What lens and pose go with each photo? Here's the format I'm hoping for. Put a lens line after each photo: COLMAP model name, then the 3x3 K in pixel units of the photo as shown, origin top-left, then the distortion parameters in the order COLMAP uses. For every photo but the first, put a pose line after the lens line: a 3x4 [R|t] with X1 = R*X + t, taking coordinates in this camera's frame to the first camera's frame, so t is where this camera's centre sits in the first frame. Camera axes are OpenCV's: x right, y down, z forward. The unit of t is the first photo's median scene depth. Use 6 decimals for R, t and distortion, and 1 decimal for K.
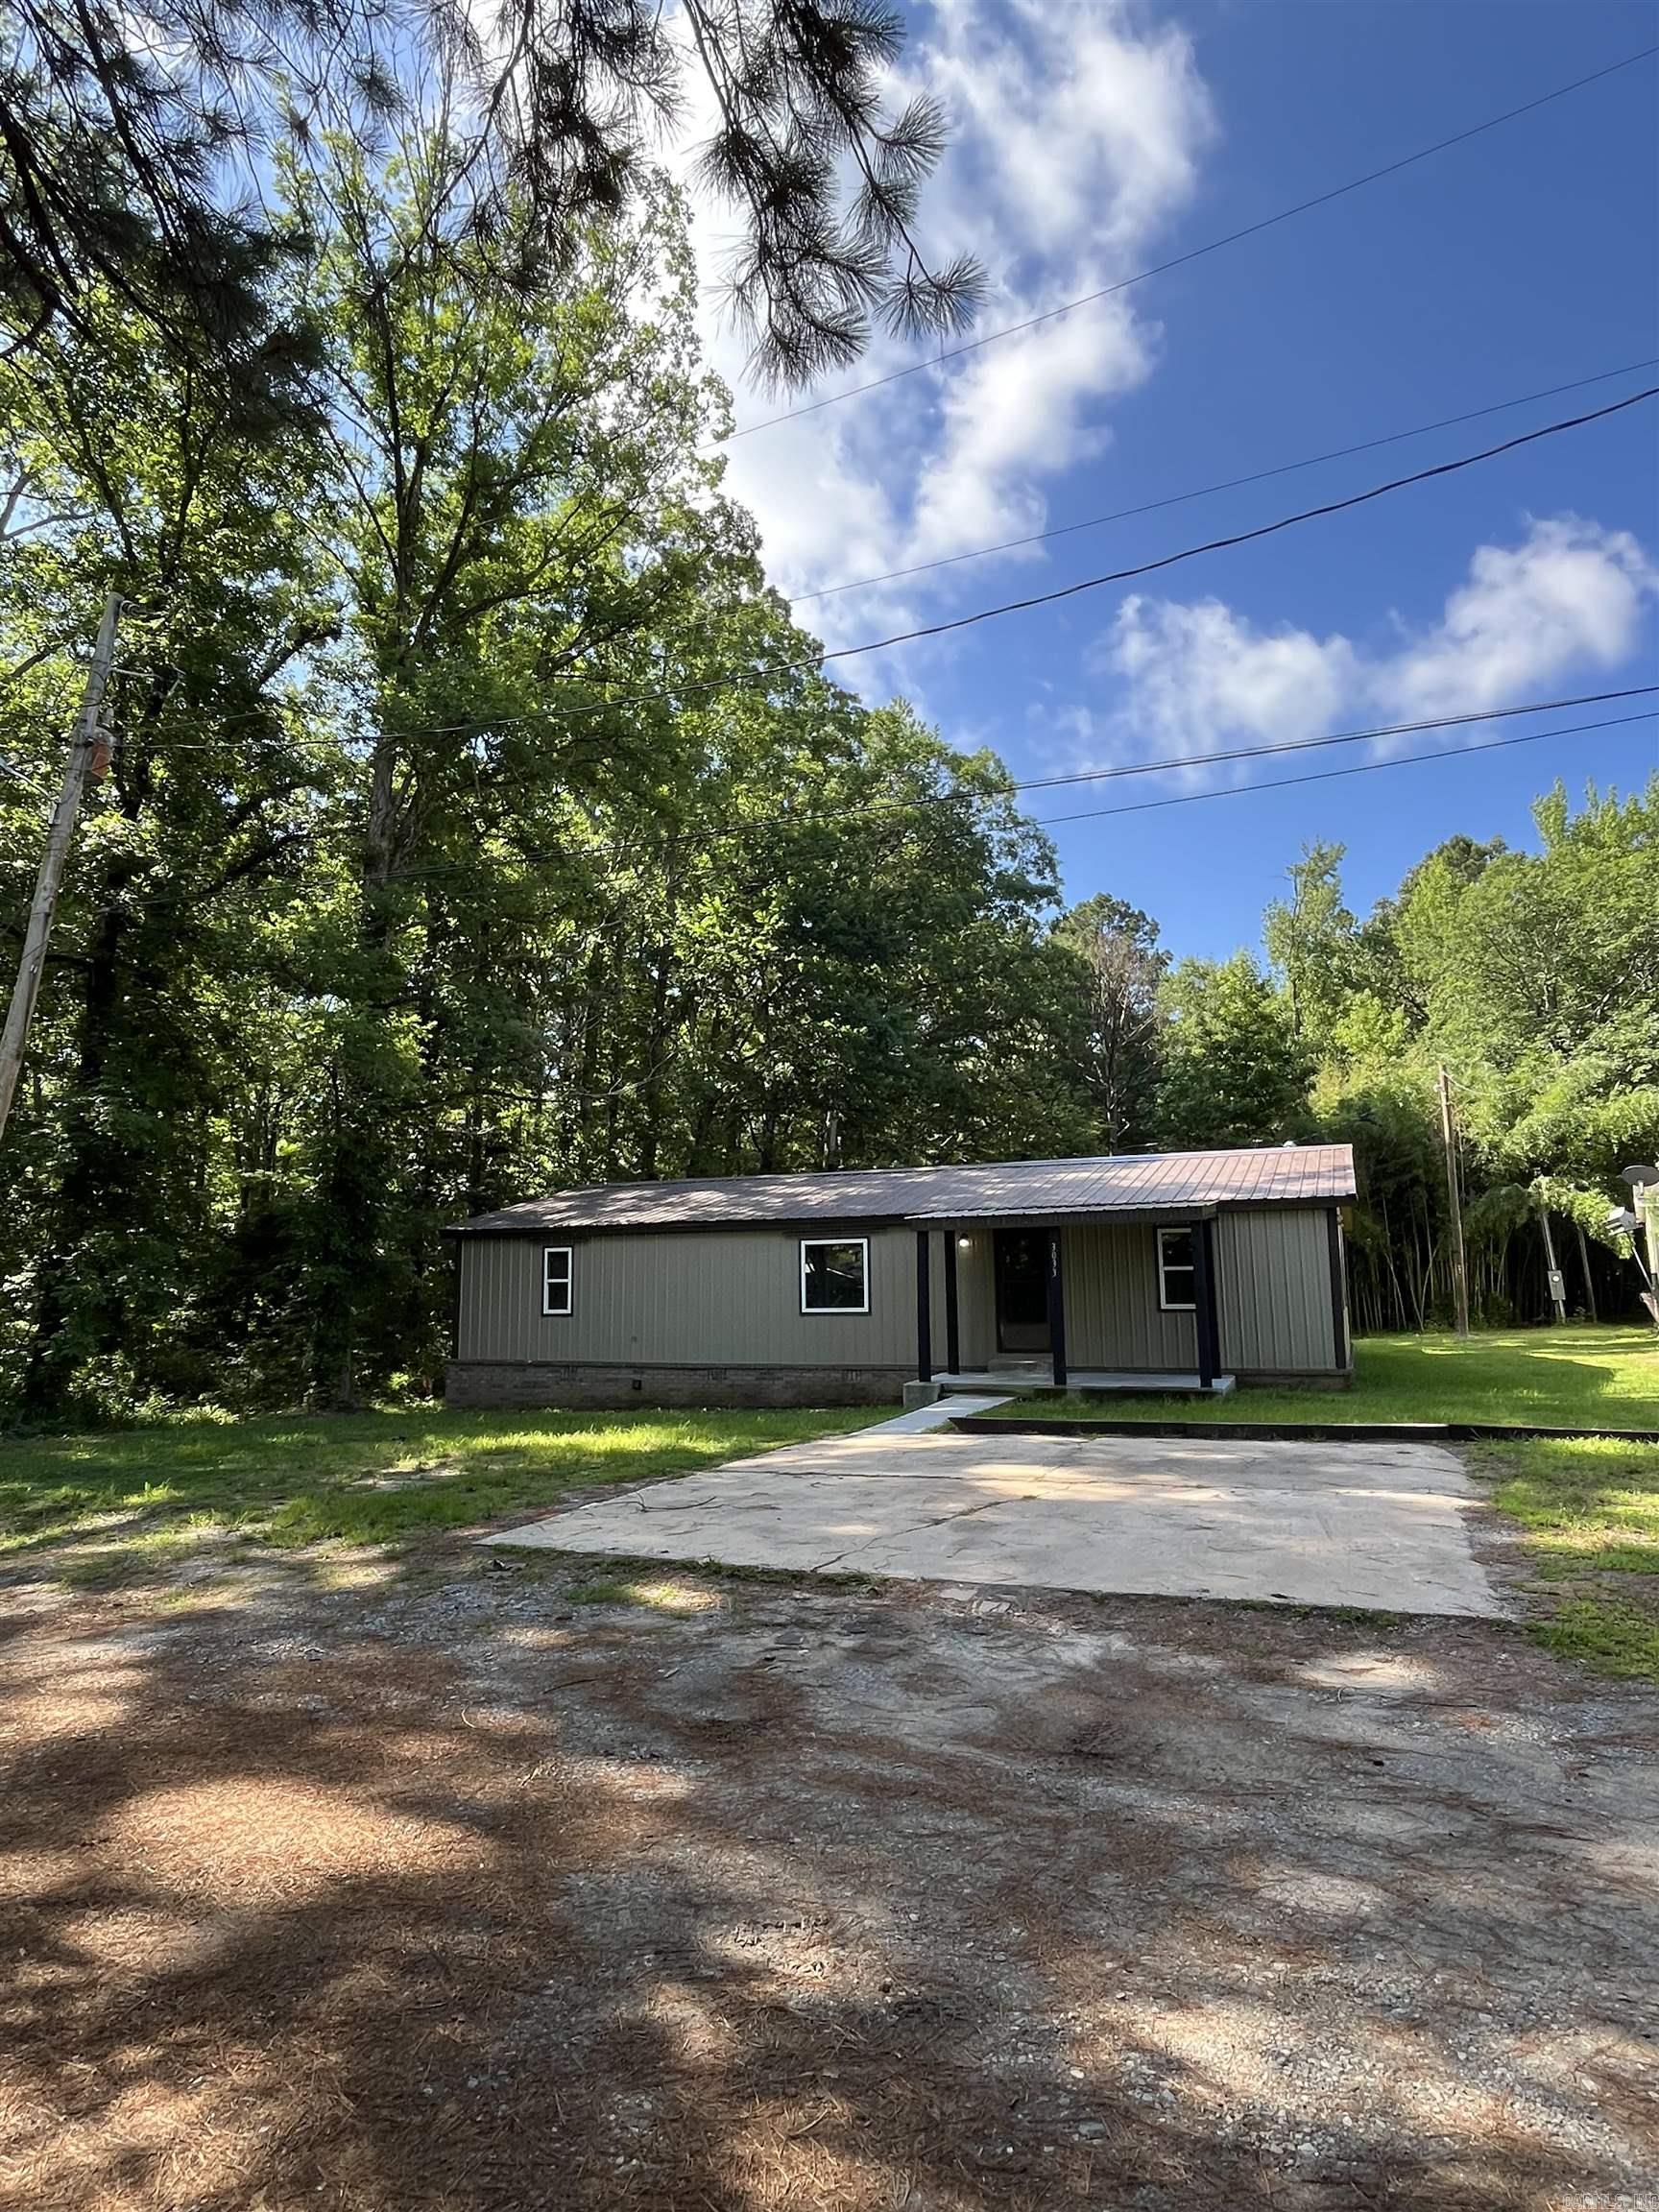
lens RADIAL K [[1243.4, 0, 823.5], [0, 1243.4, 1109.5], [0, 0, 1]] dist [-0.006660, 0.003927]
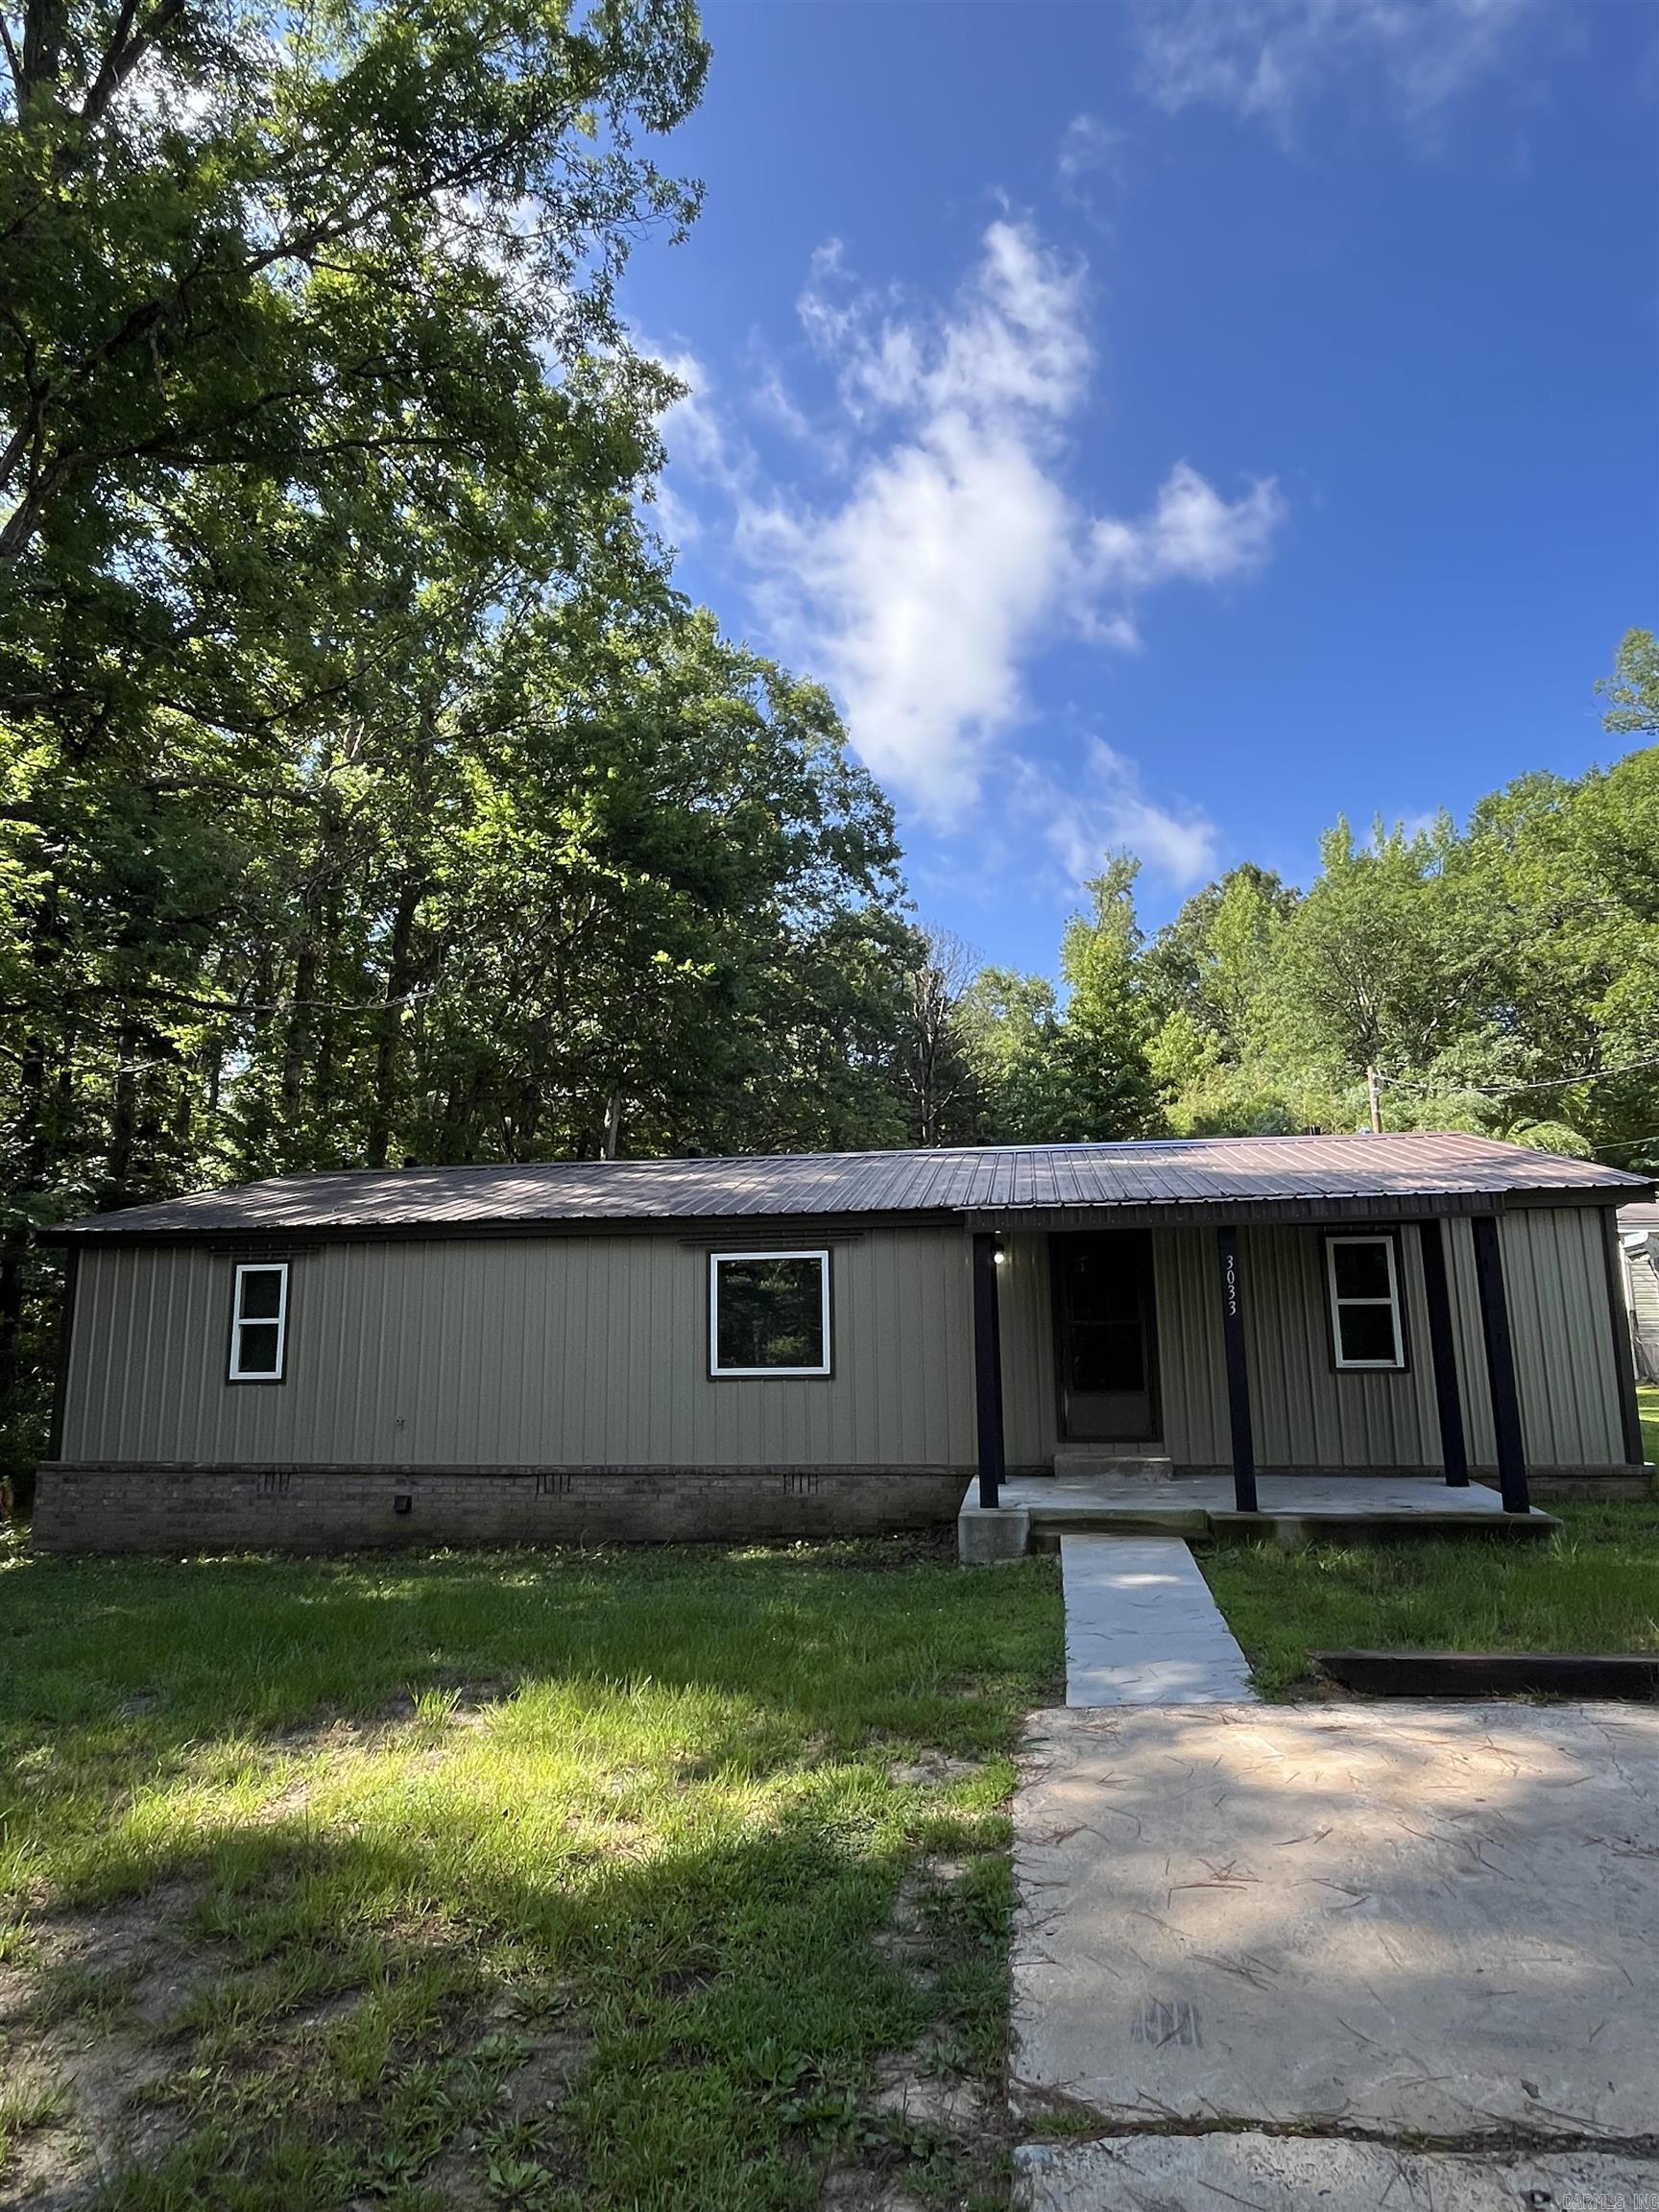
lens RADIAL K [[1243.4, 0, 831.2], [0, 1243.4, 1103.8], [0, 0, 1]] dist [-0.006660, 0.003927]
pose [[0.970666, 0.040487, 0.237000, -0.111926], [-0.032261, 0.998738, -0.038487, 0.058399], [-0.238259, 0.029713, 0.970747, 0.432187]]
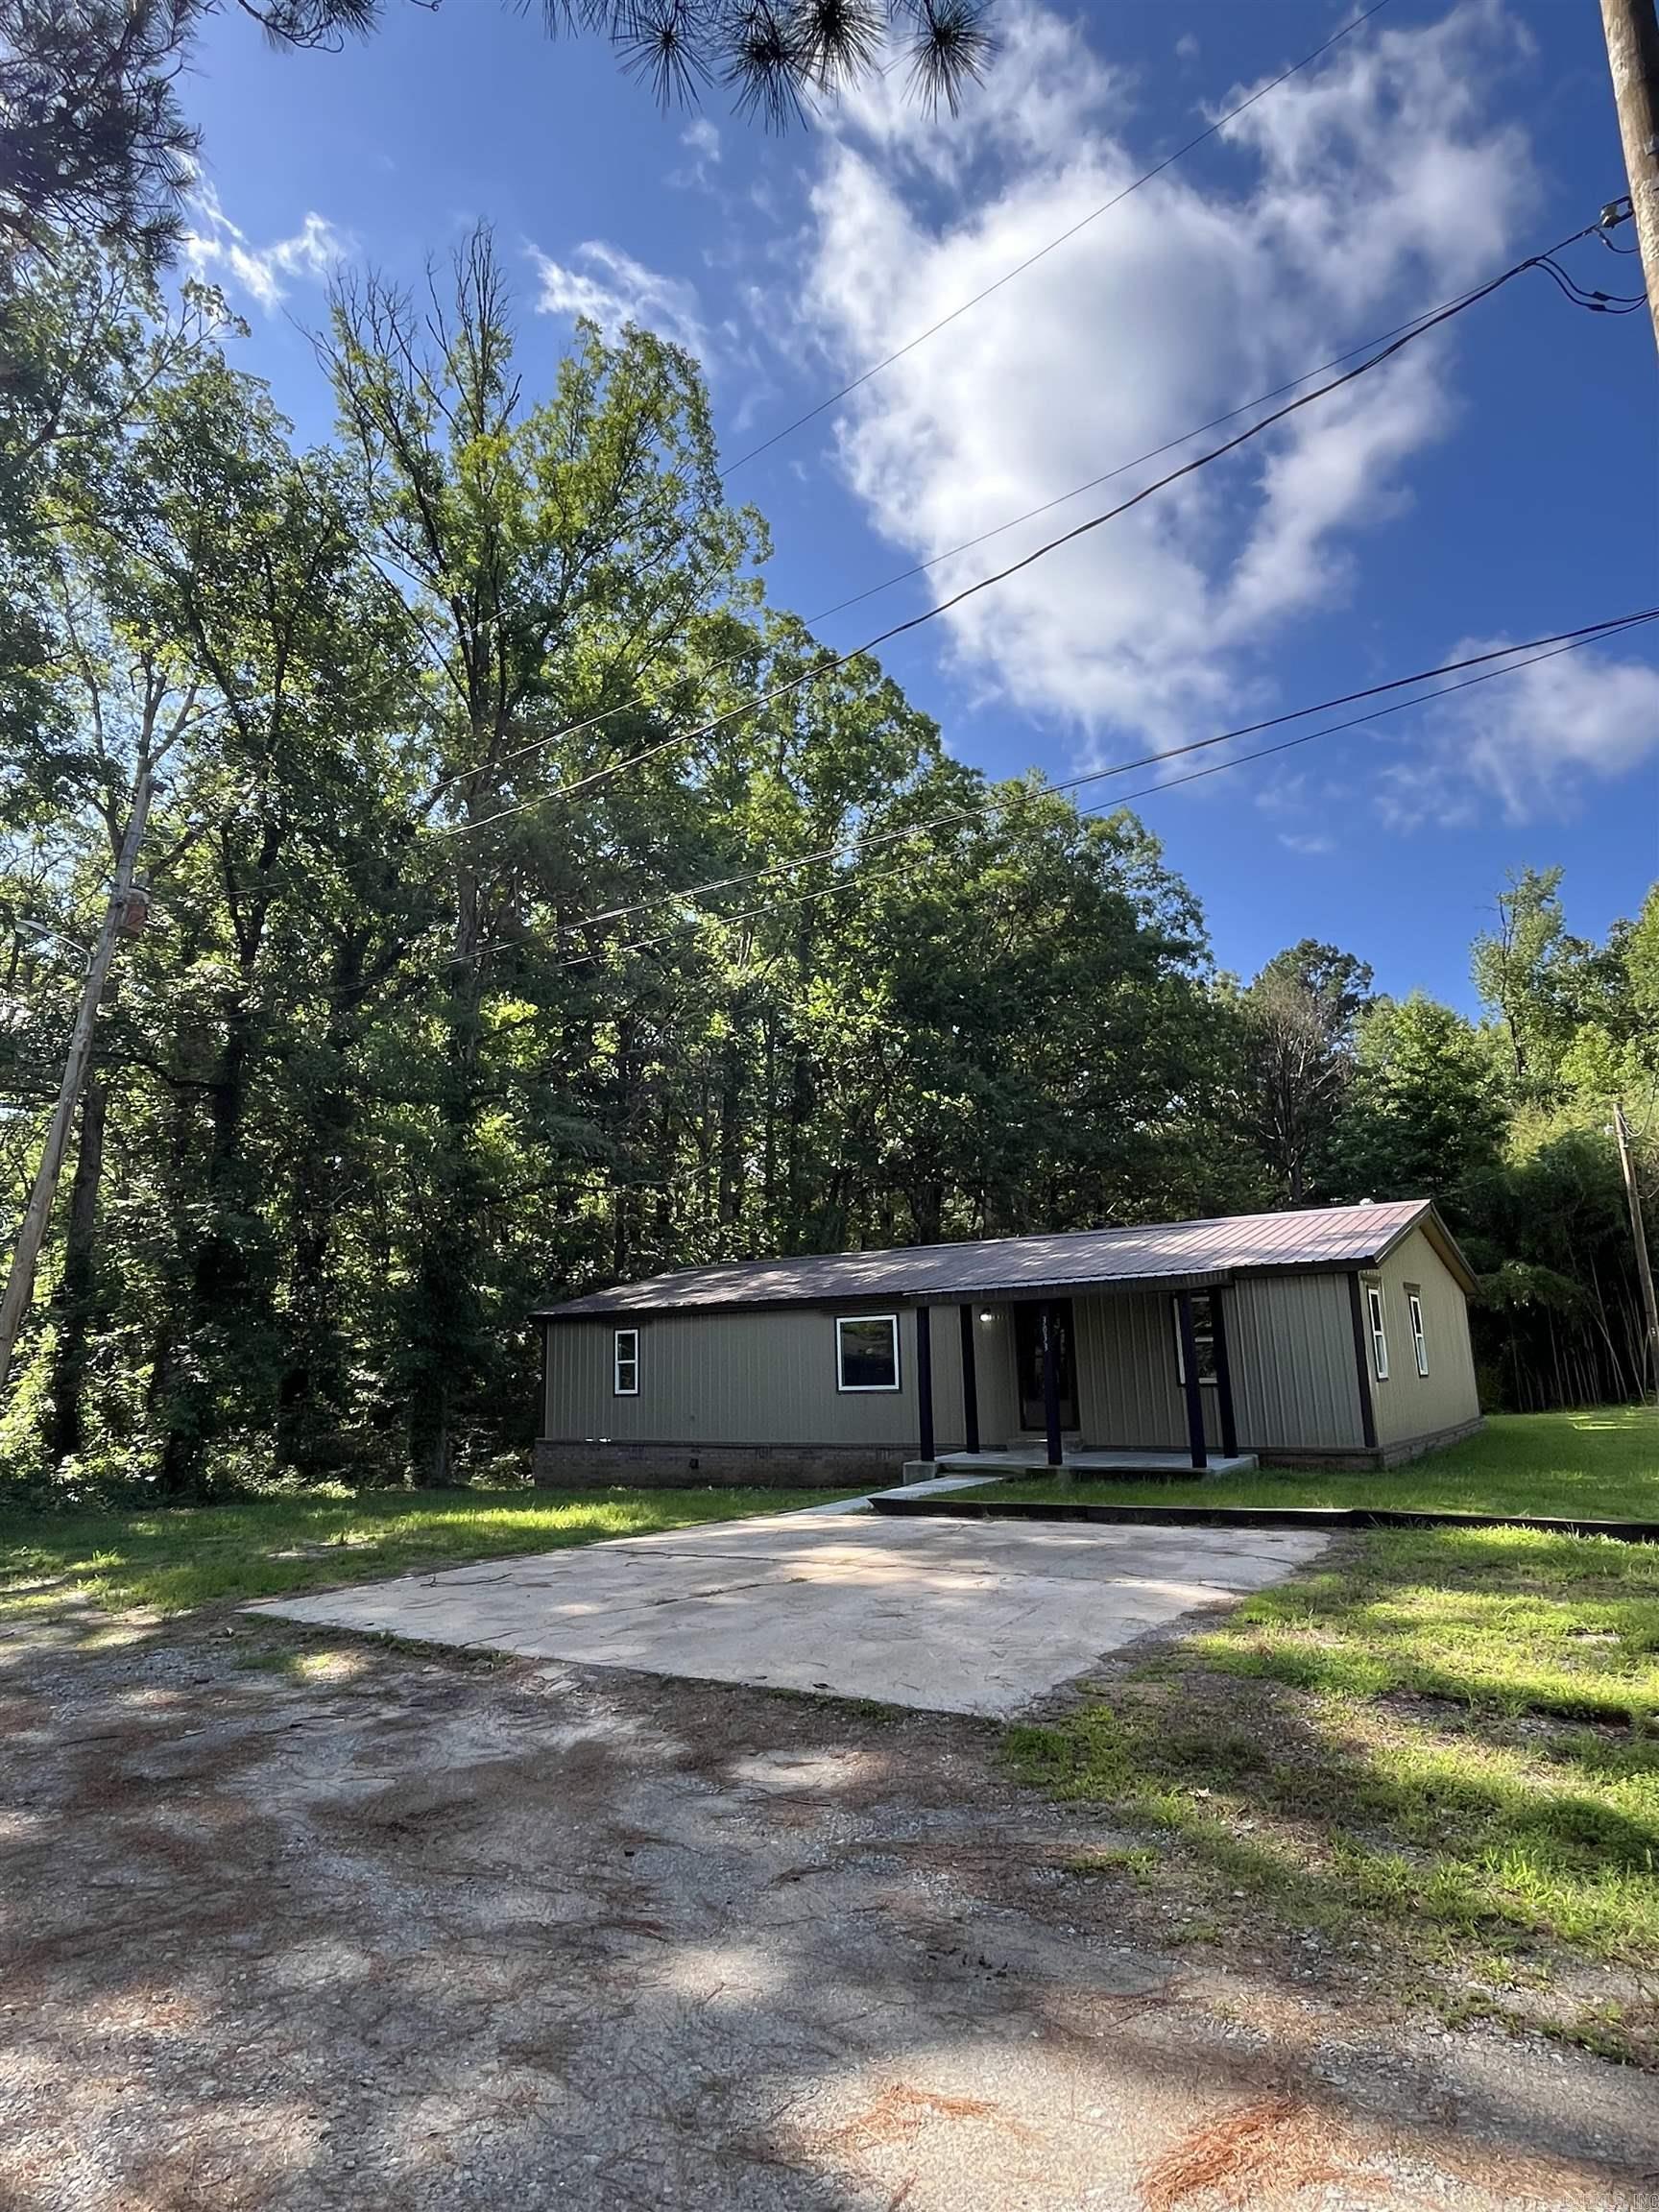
lens RADIAL K [[1243.4, 0, 823.5], [0, 1243.4, 1098.2], [0, 0, 1]] dist [-0.006660, 0.003927]
pose [[0.977407, -0.057318, -0.203446, 0.197037], [0.043381, 0.996438, -0.072319, 0.000506], [0.206866, 0.061860, 0.976412, 0.005569]]
